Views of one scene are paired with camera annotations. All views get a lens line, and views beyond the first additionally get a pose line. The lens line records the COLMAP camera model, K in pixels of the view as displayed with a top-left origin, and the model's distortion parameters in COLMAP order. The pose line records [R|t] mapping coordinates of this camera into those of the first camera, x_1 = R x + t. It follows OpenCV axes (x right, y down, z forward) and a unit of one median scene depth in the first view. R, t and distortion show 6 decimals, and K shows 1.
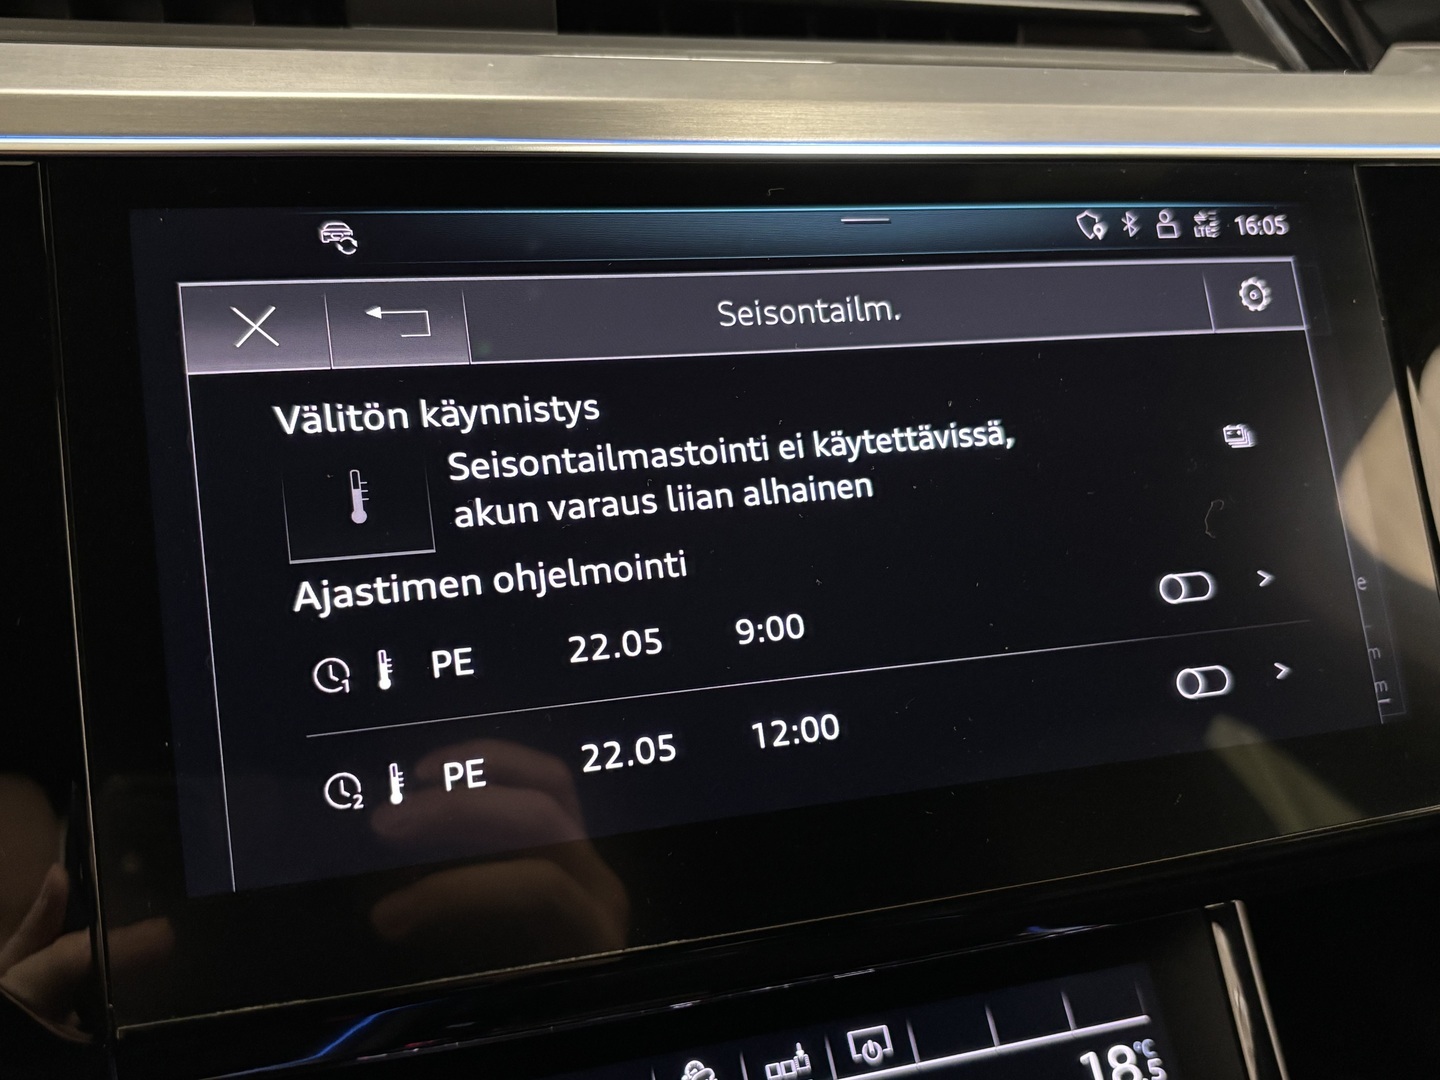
lens RADIAL K [[1557.6, 0, 713.9], [0, 1557.6, 552.6], [0, 0, 1]] dist [0.011203, 0.000000]
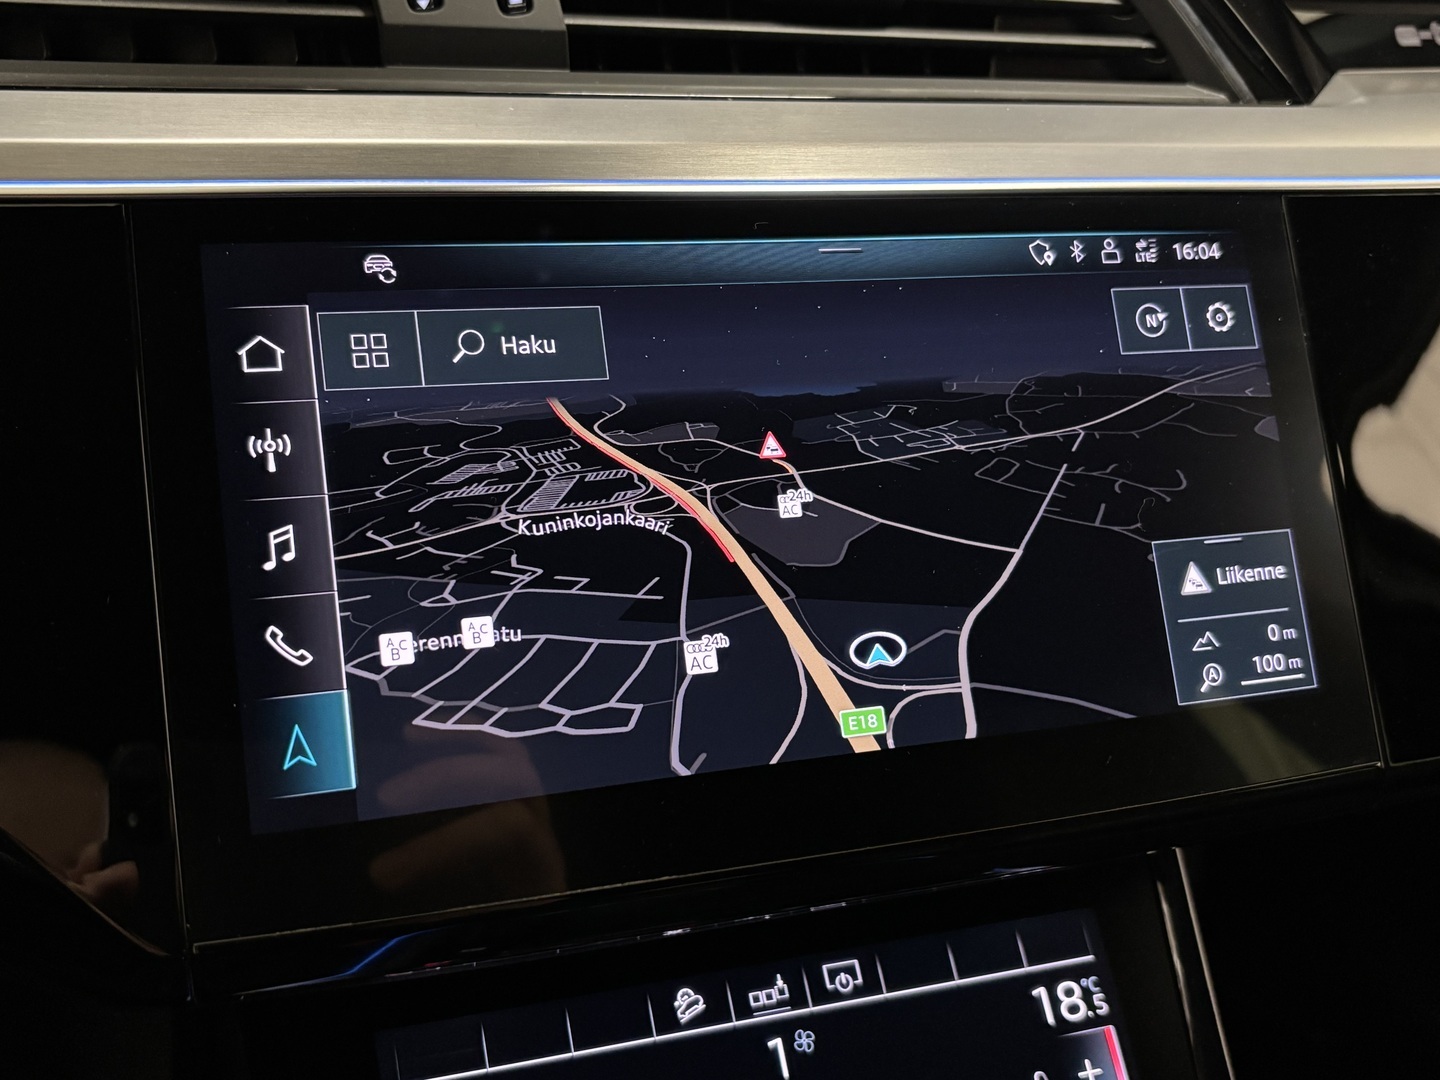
lens RADIAL K [[1557.6, 0, 707.9], [0, 1557.6, 543.0], [0, 0, 1]] dist [0.011203, 0.000000]
pose [[0.999929, 0.008469, -0.008412, 0.011350], [-0.008305, 0.999778, 0.019378, -0.019455], [0.008574, -0.019307, 0.999777, -0.130440]]
